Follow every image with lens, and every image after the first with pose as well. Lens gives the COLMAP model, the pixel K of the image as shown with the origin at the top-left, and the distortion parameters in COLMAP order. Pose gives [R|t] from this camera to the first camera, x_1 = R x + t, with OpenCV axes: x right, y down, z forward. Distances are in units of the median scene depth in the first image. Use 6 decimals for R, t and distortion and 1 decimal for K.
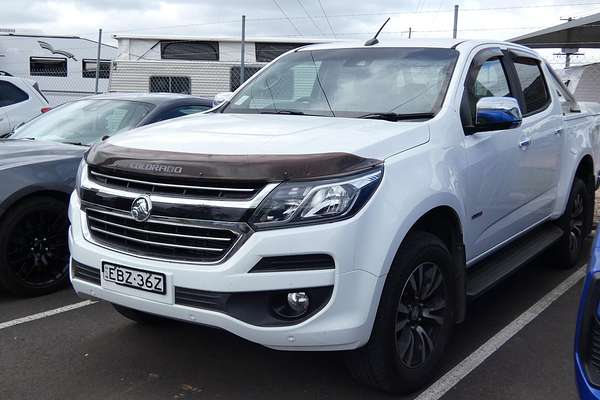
lens RADIAL K [[676.9, 0, 300.0], [0, 676.9, 200.0], [0, 0, 1]] dist [-0.006465, -0.017043]
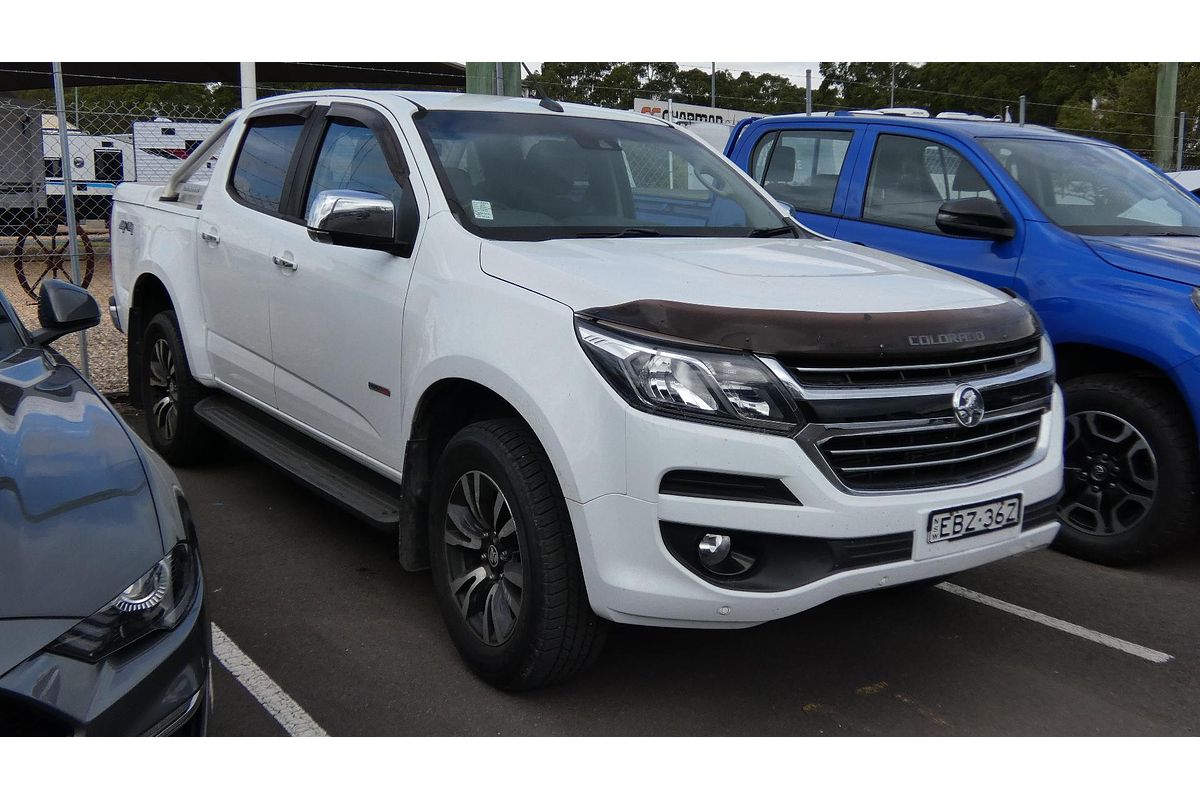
lens RADIAL K [[1292.1, 0, 600.0], [0, 1292.1, 400.0], [0, 0, 1]] dist [-0.004316, -0.007944]
pose [[0.340033, -0.163847, 0.926030, -1.442667], [0.121065, 0.984138, 0.129674, -0.186572], [-0.932588, 0.068017, 0.354476, 0.901826]]
